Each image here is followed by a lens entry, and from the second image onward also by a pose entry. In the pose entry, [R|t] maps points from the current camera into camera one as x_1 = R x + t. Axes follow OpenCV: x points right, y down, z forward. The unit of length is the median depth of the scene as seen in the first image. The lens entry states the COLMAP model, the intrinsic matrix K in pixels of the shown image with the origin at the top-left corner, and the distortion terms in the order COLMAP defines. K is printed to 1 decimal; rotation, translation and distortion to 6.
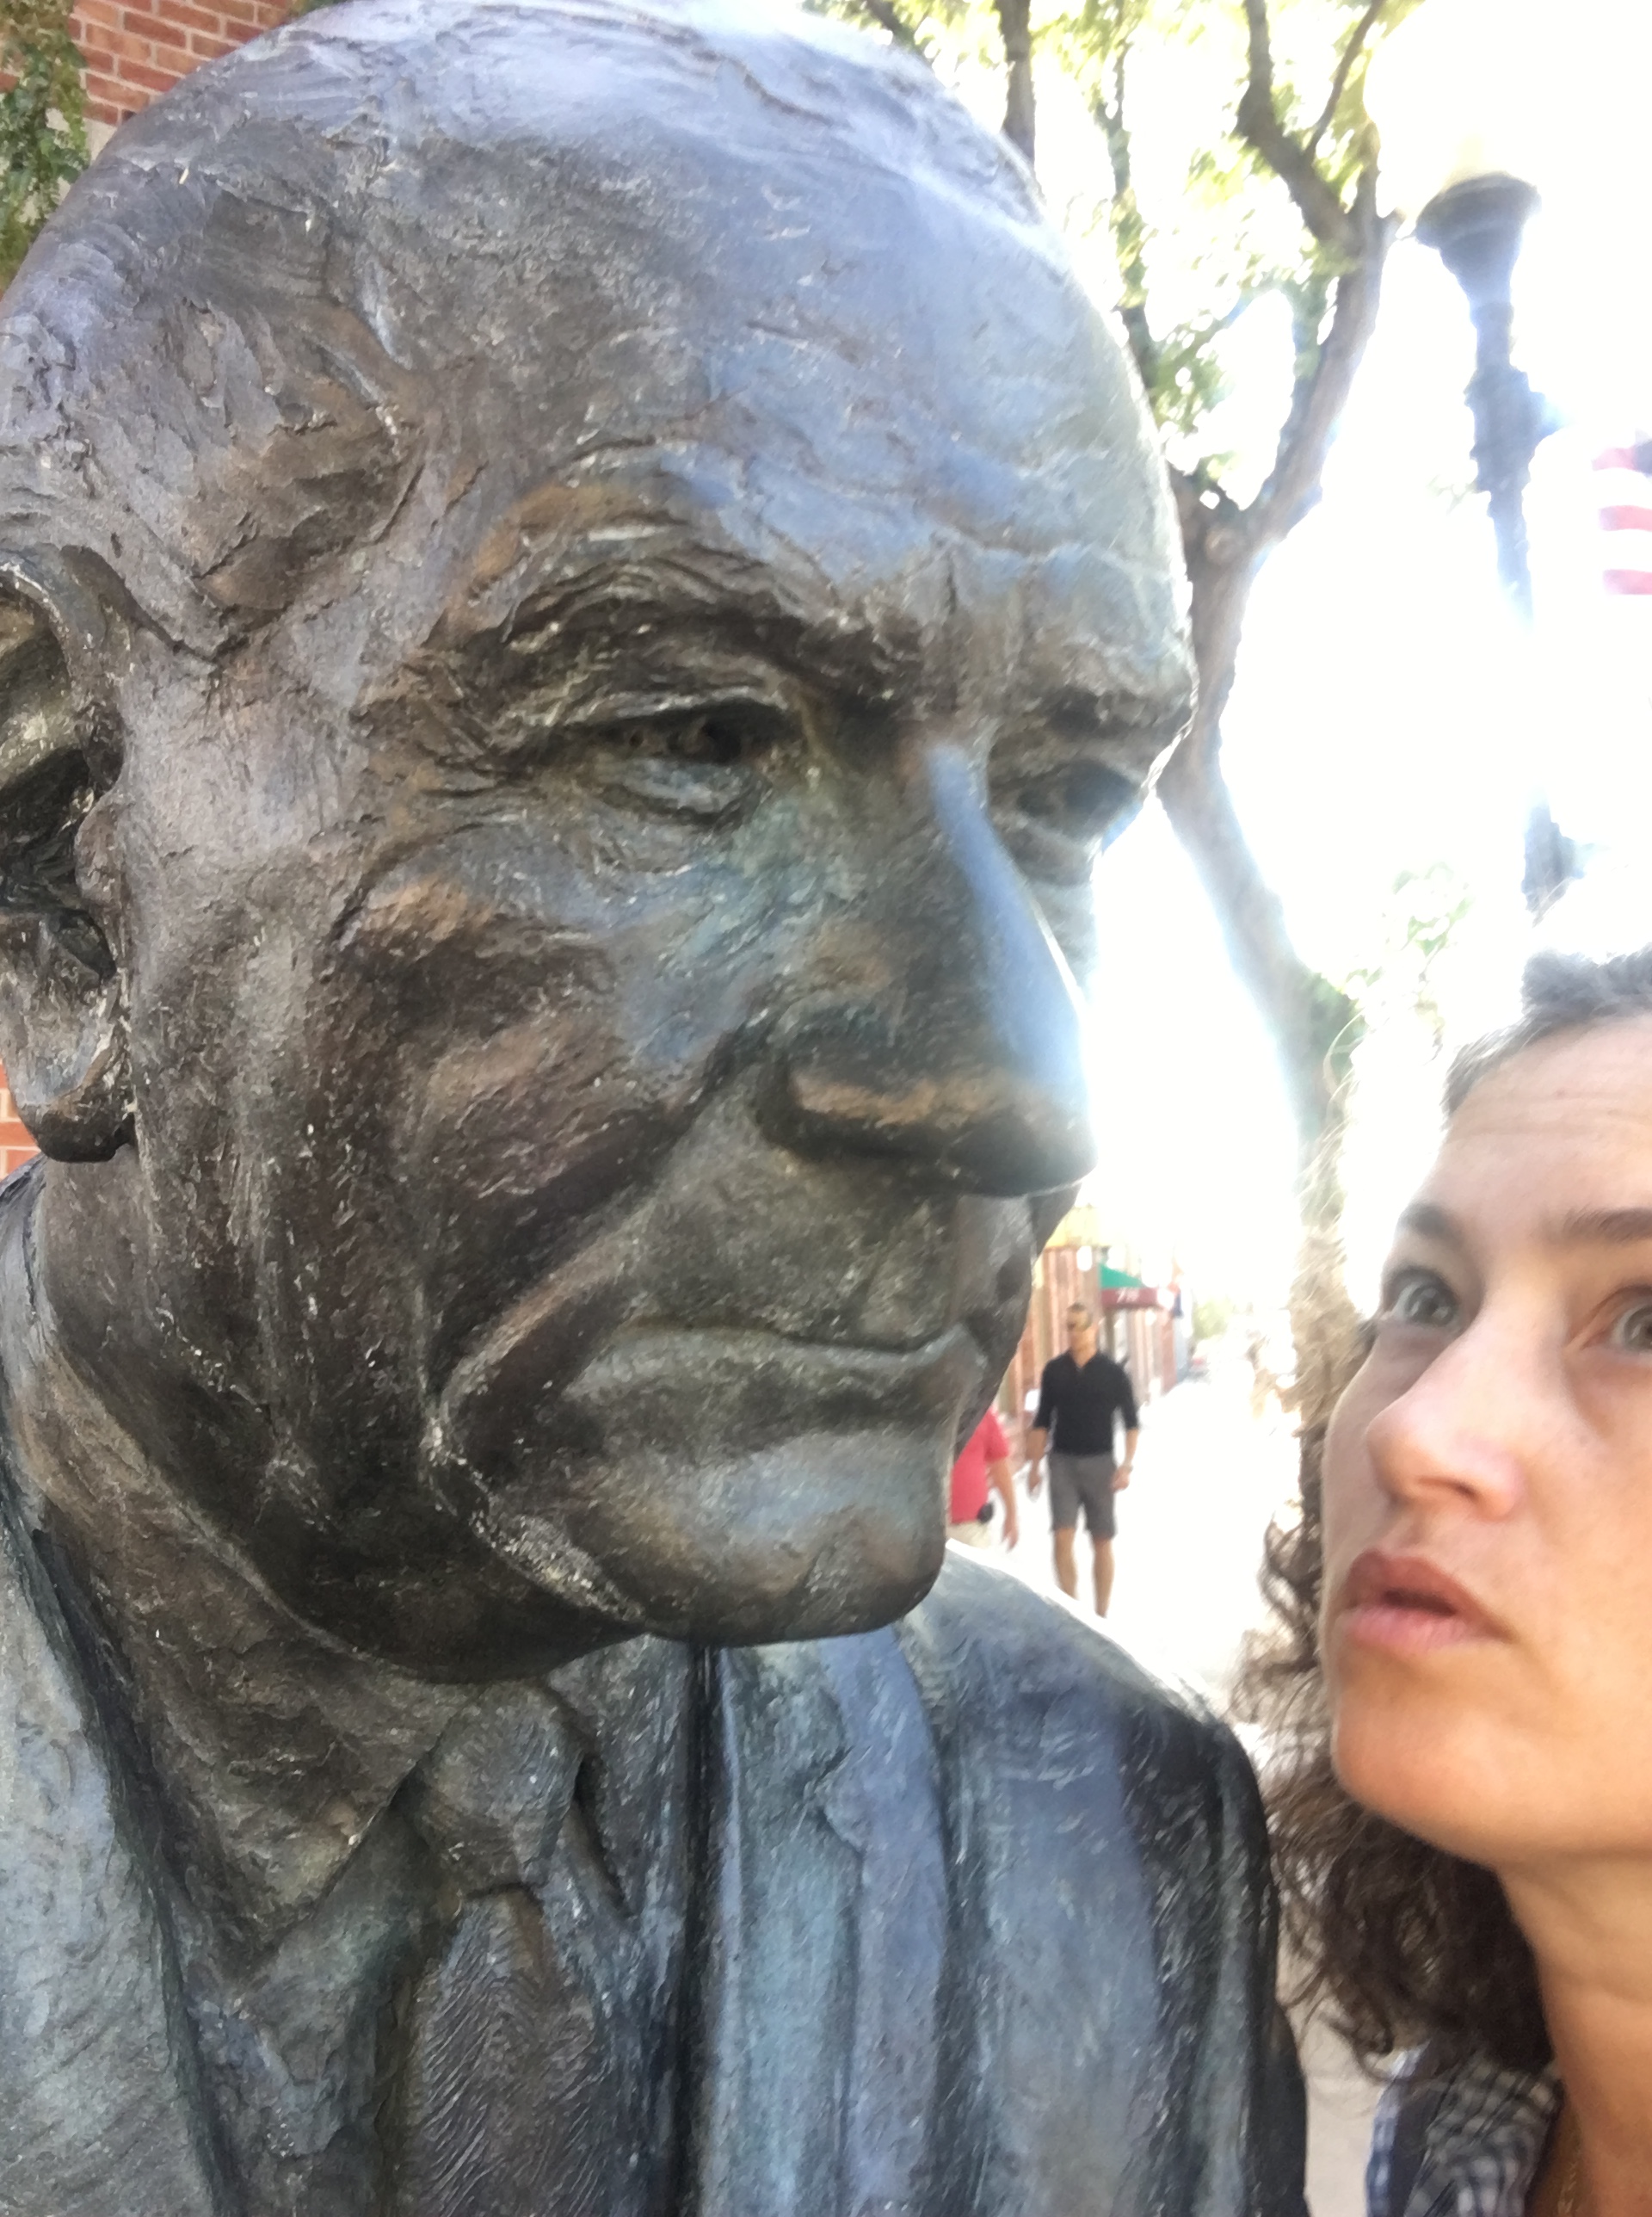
lens RADIAL K [[2100.6, 0, 826.0], [0, 2100.6, 1108.5], [0, 0, 1]] dist [0.001499, 0.002606]
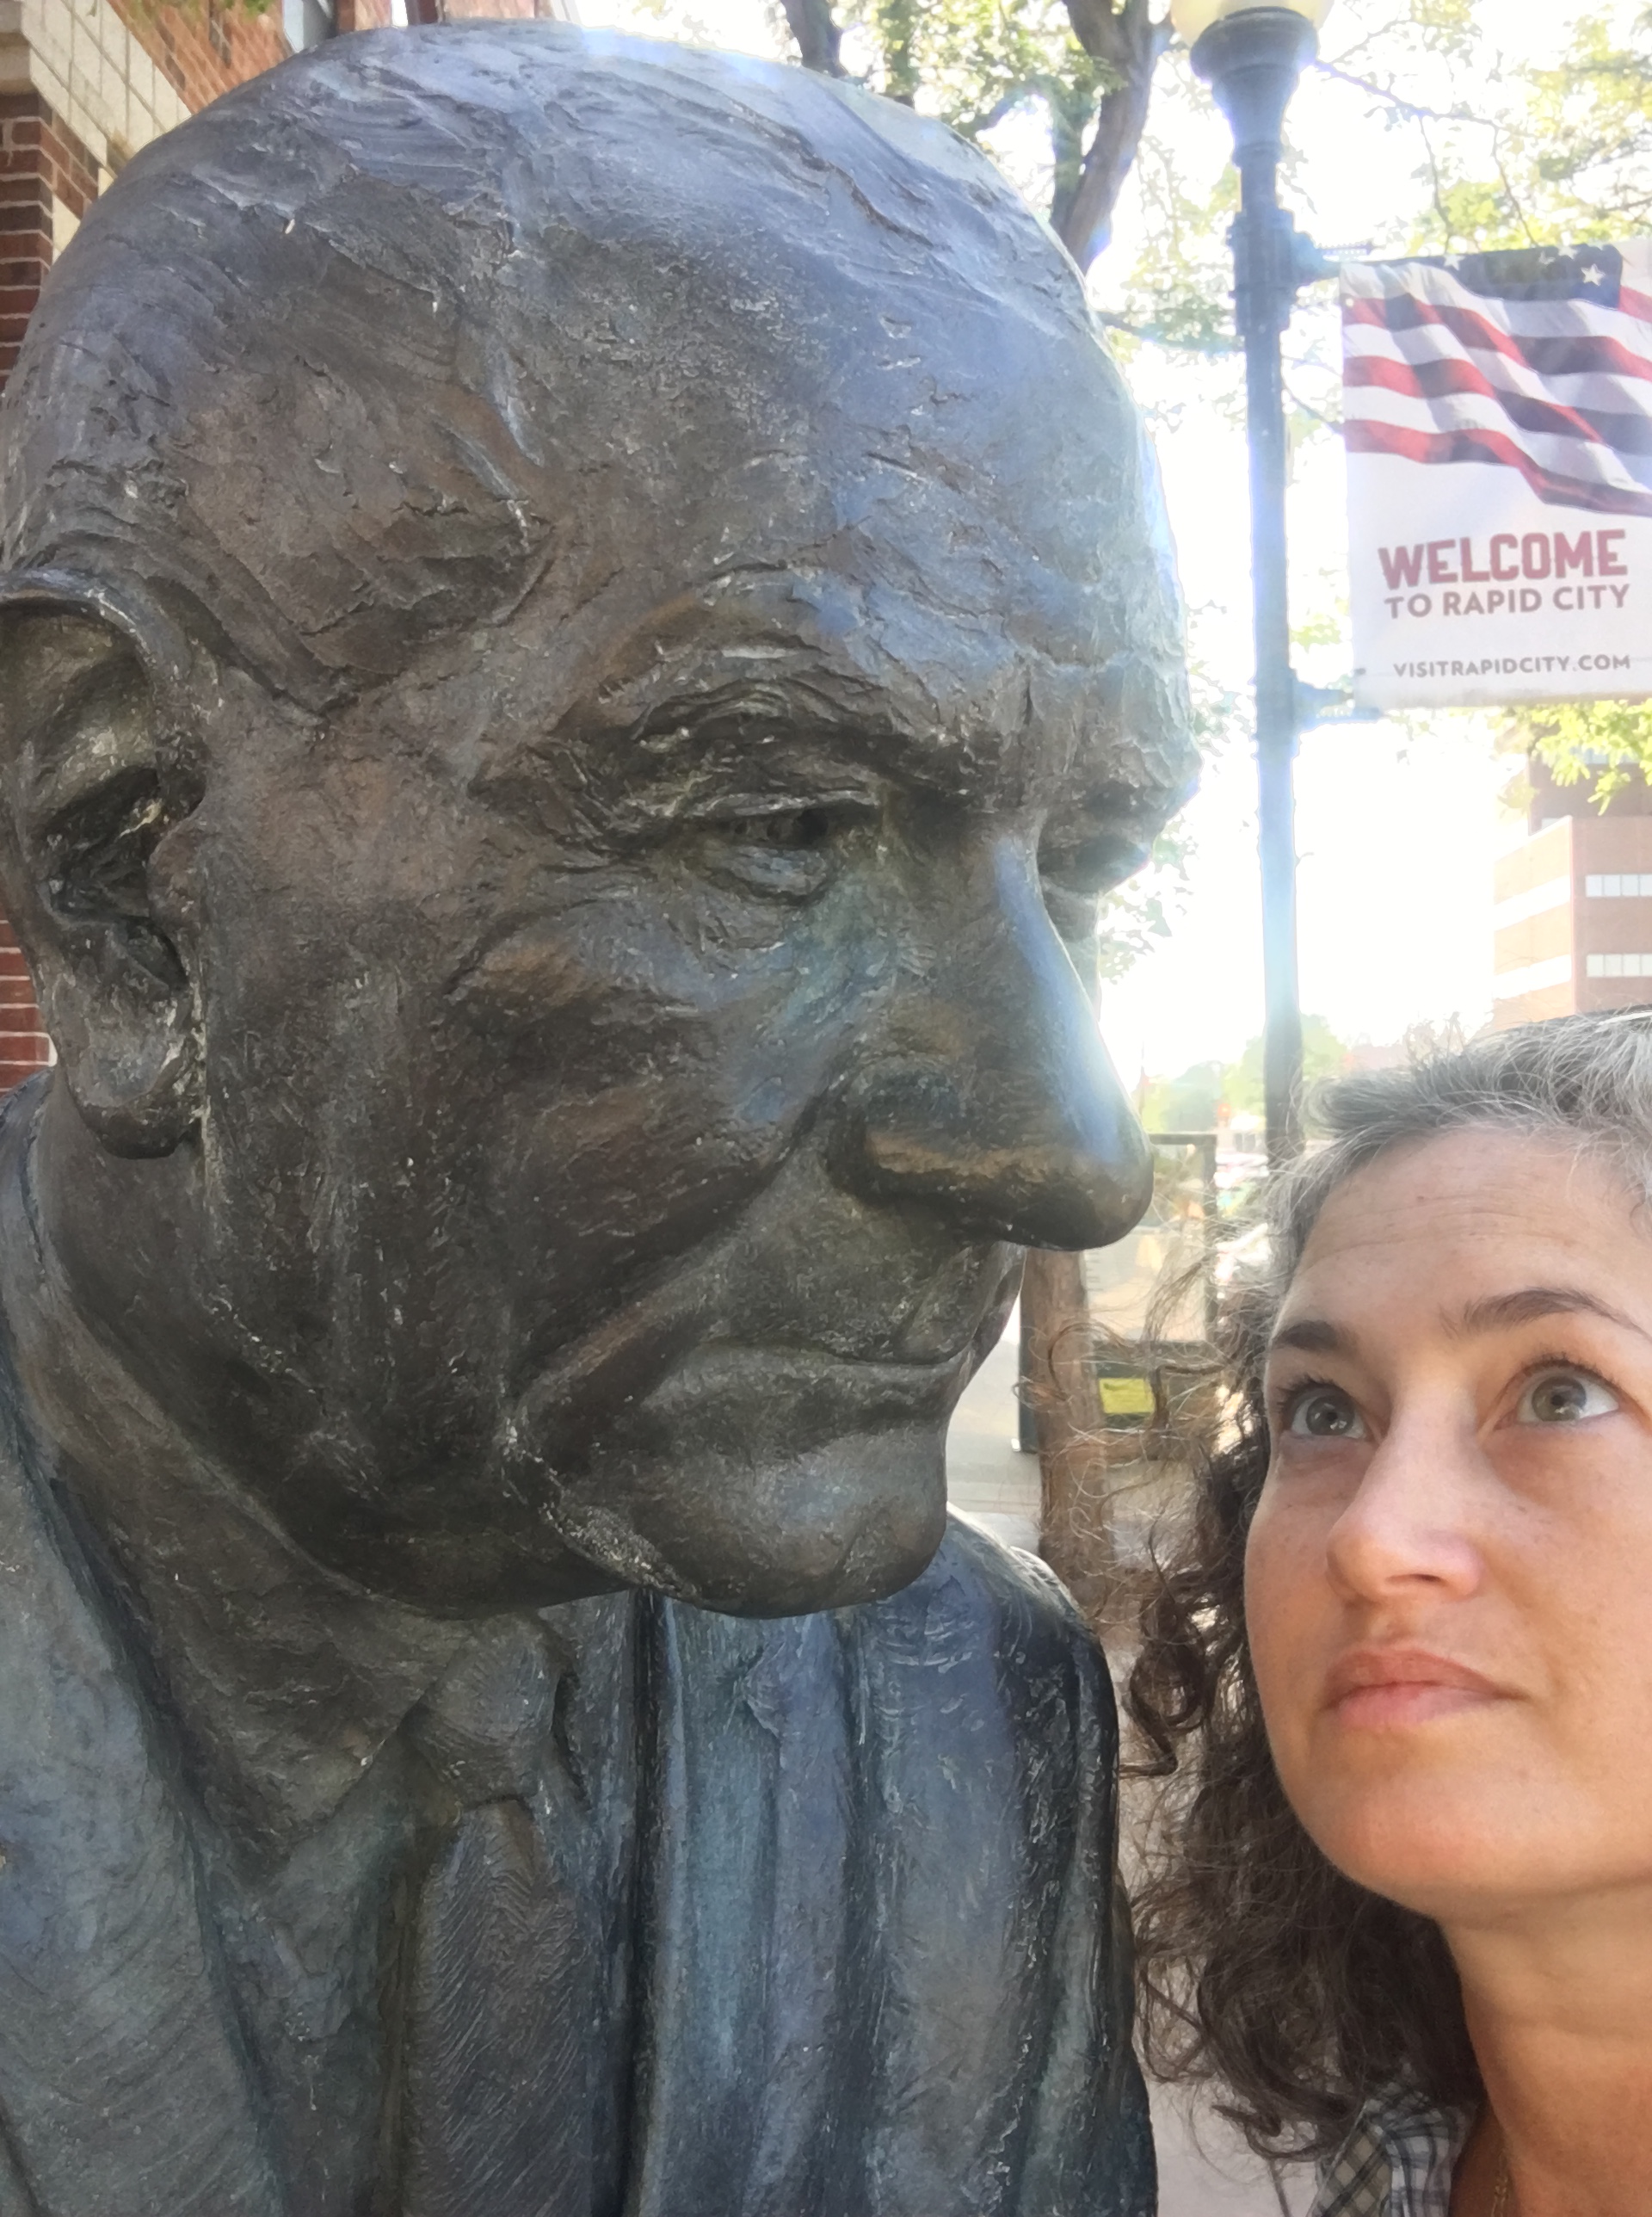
lens RADIAL K [[2074.8, 0, 840.8], [0, 2074.8, 1130.8], [0, 0, 1]] dist [0.018550, -0.017189]
pose [[0.990113, 0.025315, 0.137972, -0.170119], [-0.039519, 0.994081, 0.101199, -0.120514], [-0.134594, -0.105650, 0.985253, -0.080105]]
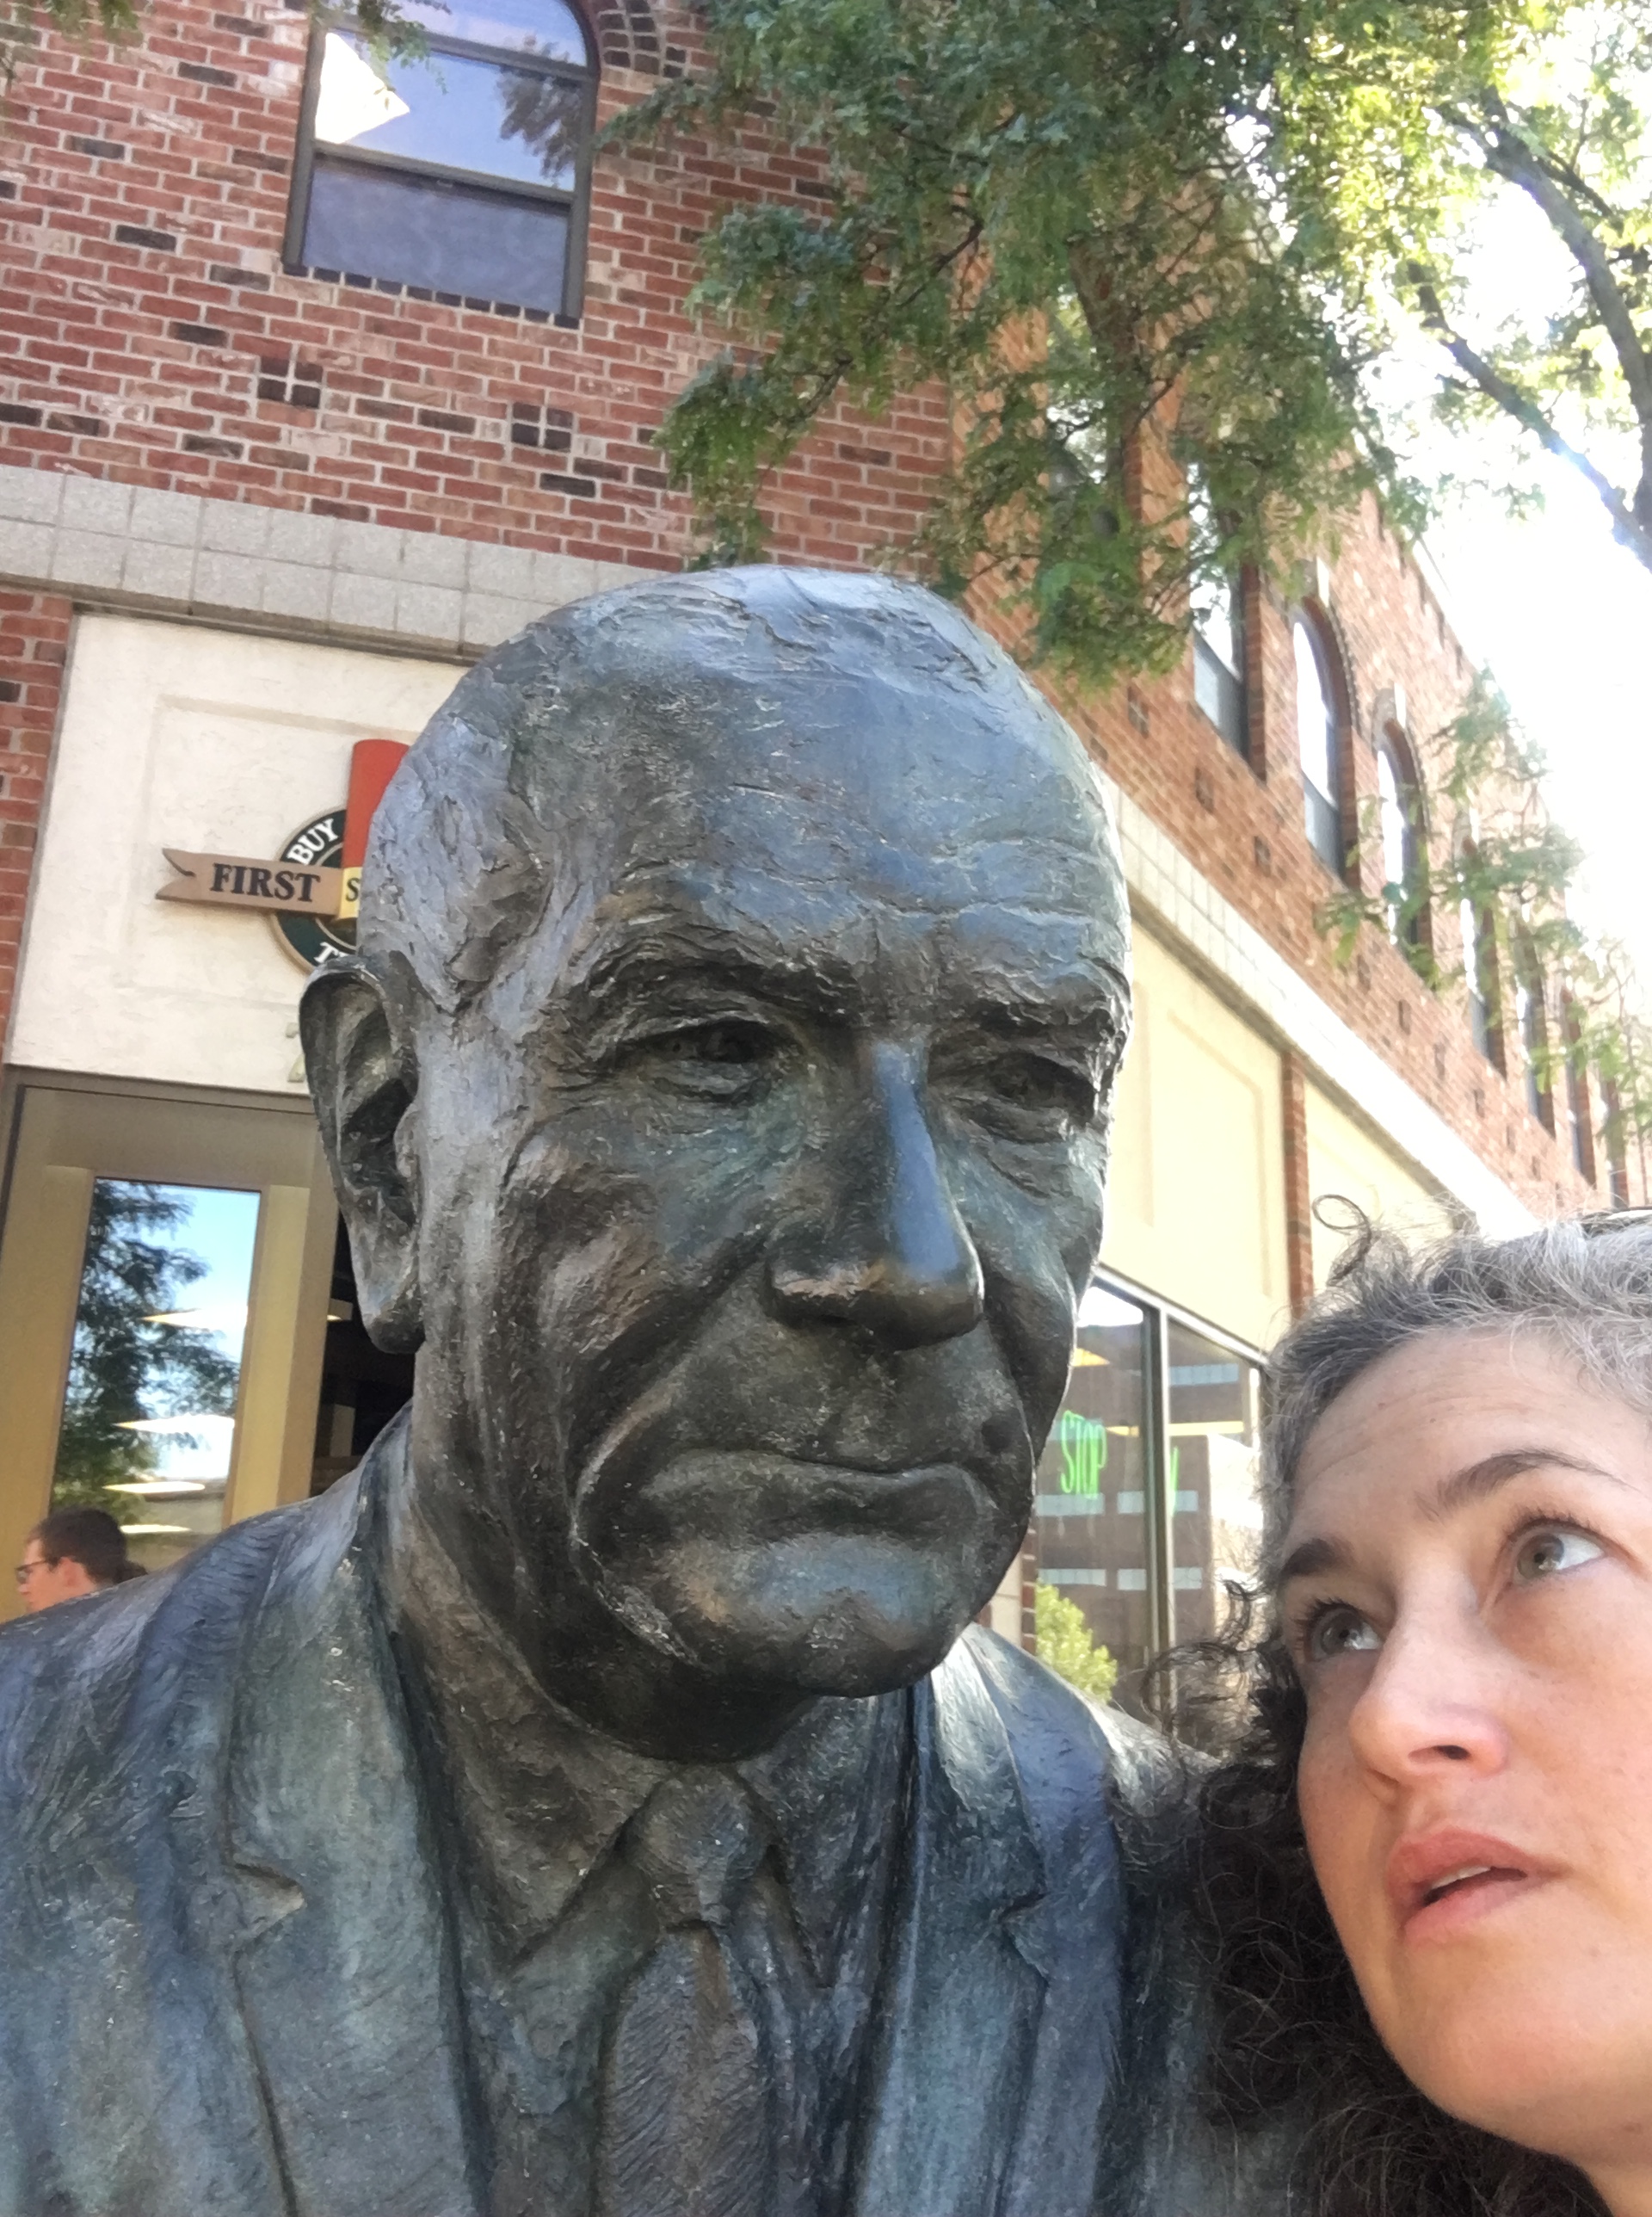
lens RADIAL K [[2100.6, 0, 826.0], [0, 2100.6, 1108.5], [0, 0, 1]] dist [0.001499, 0.002606]
pose [[0.946008, -0.041341, -0.321497, 0.465153], [-0.016090, 0.984622, -0.173956, 0.121429], [0.323745, 0.169737, 0.930795, -0.352244]]
